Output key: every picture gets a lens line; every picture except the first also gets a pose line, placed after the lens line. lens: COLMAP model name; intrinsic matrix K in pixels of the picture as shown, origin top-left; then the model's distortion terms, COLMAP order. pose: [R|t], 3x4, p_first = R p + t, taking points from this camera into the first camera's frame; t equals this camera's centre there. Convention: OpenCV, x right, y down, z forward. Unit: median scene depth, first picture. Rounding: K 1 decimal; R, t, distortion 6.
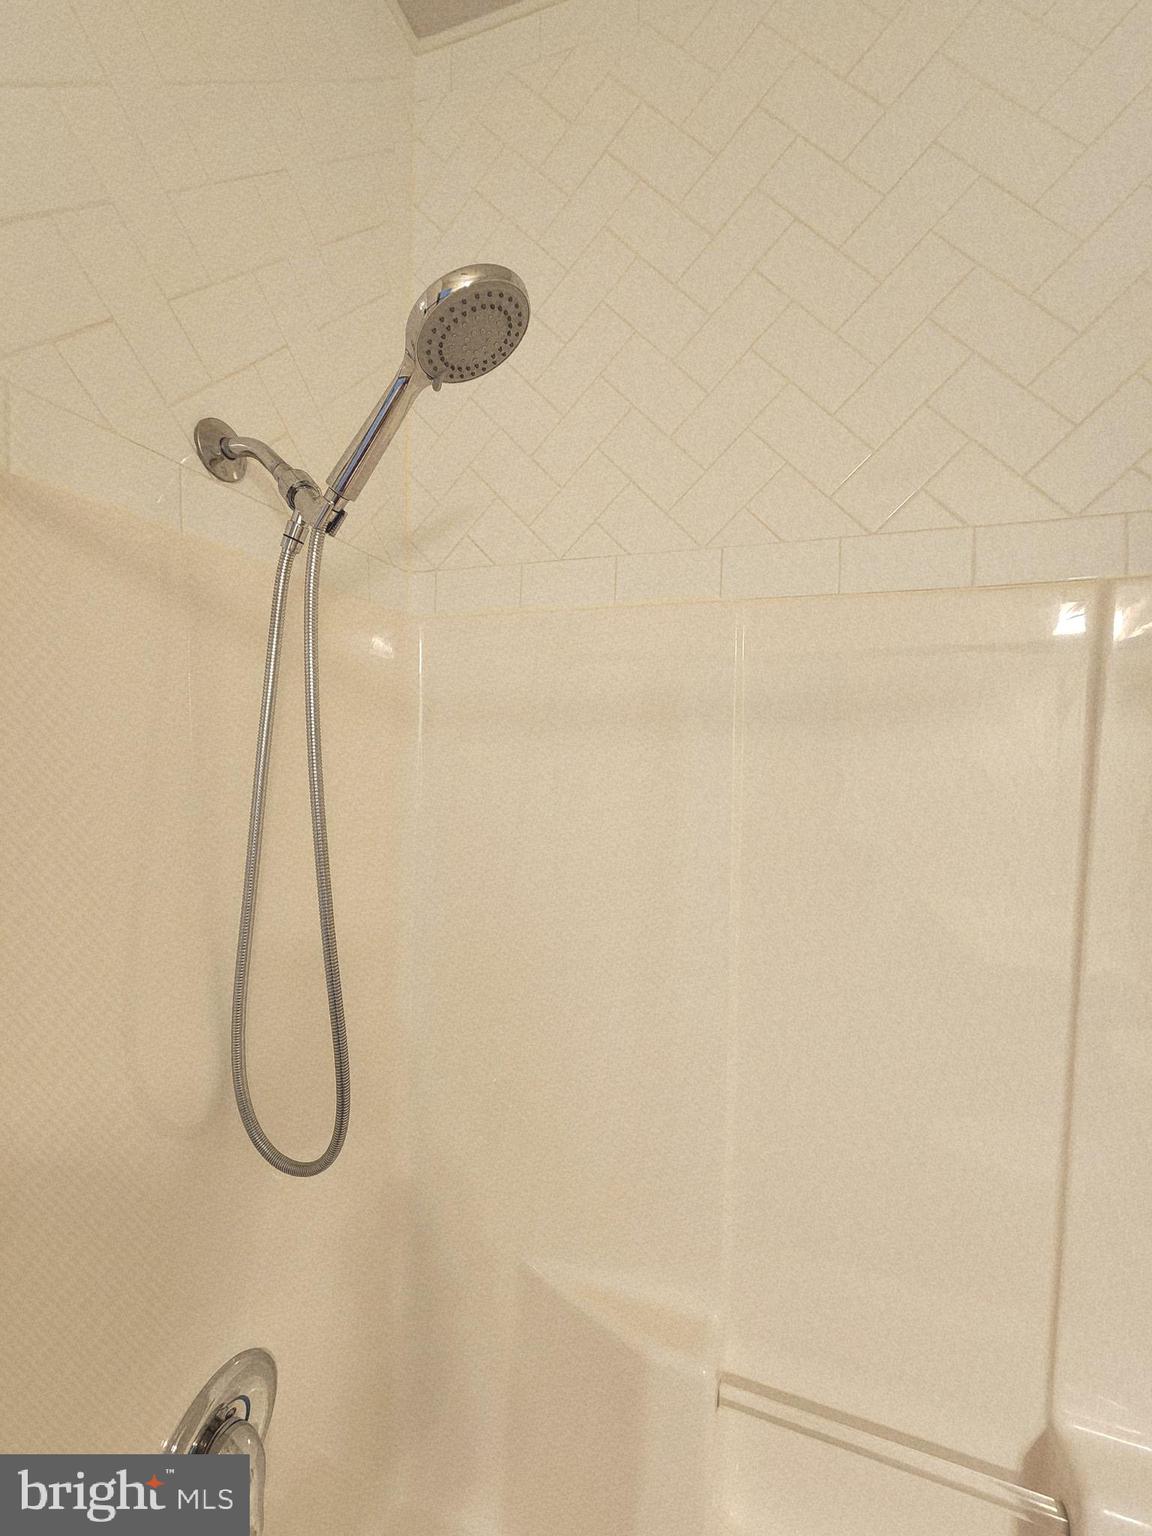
lens RADIAL K [[628.3, 0, 589.1], [0, 628.3, 774.0], [0, 0, 1]] dist [-0.004242, 0.001108]
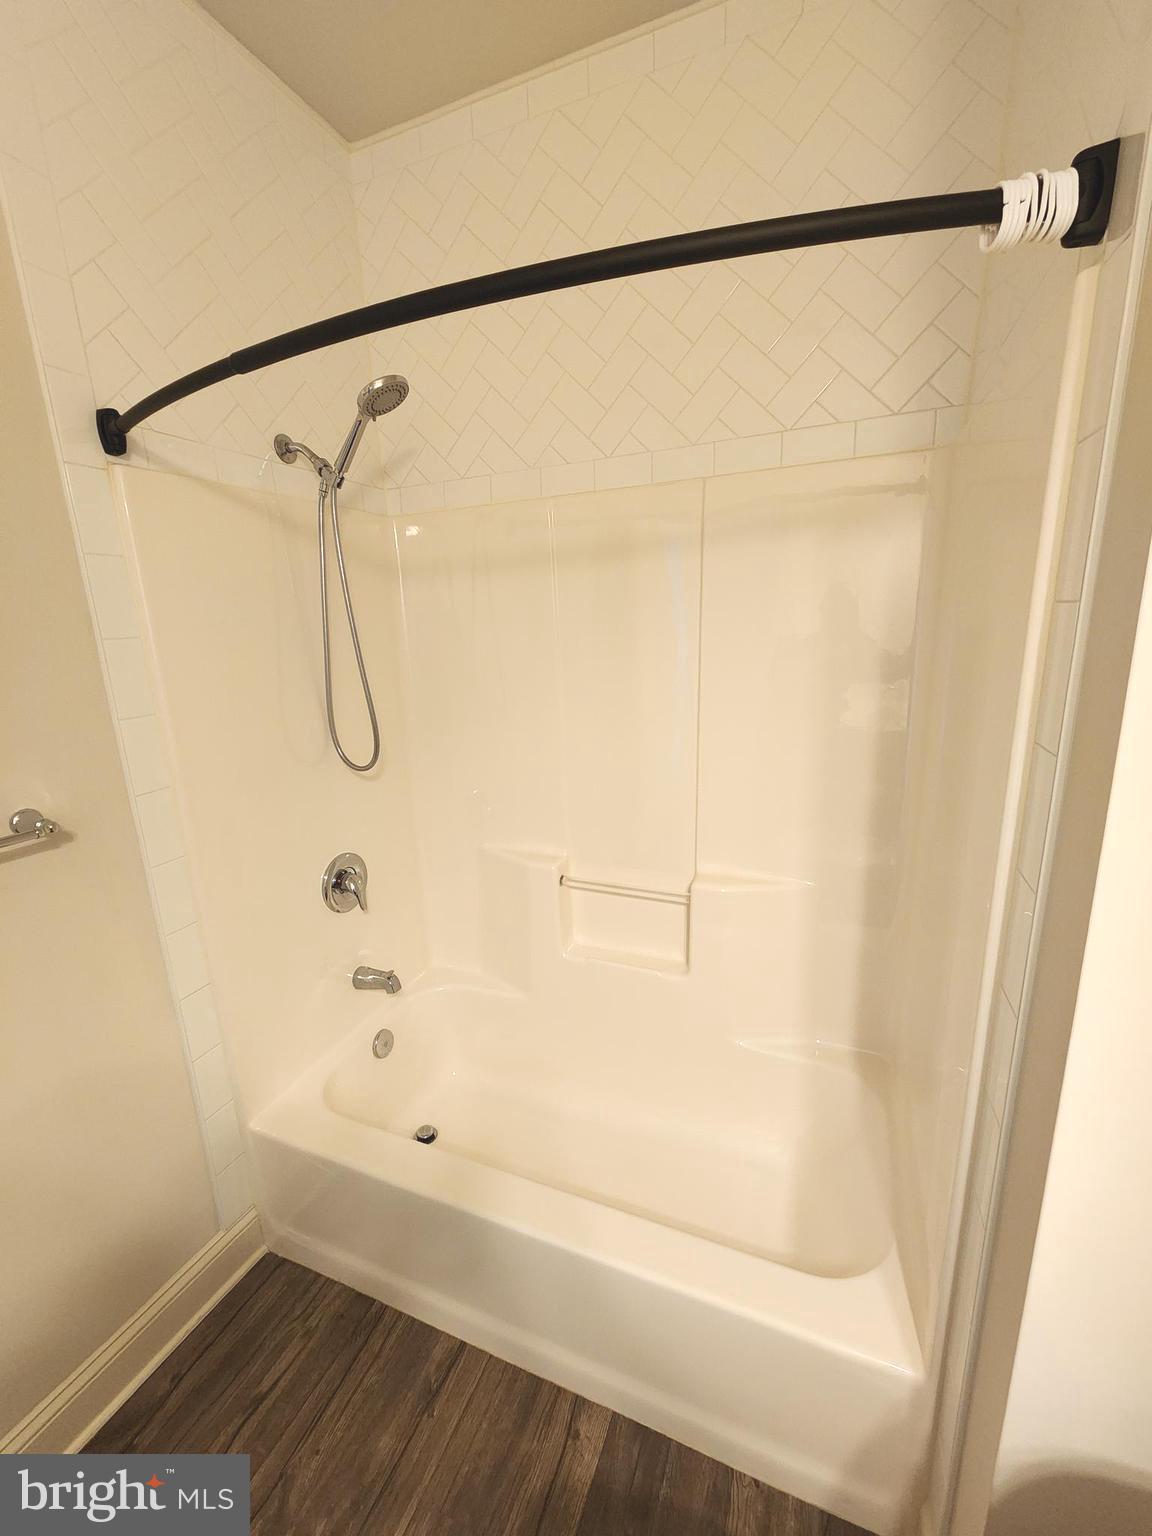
lens RADIAL K [[628.3, 0, 580.1], [0, 628.3, 766.9], [0, 0, 1]] dist [-0.004242, 0.001108]
pose [[0.995617, -0.053396, -0.076784, 0.566894], [0.066055, 0.982681, 0.173134, 0.272708], [0.066209, -0.177448, 0.981901, -1.329281]]
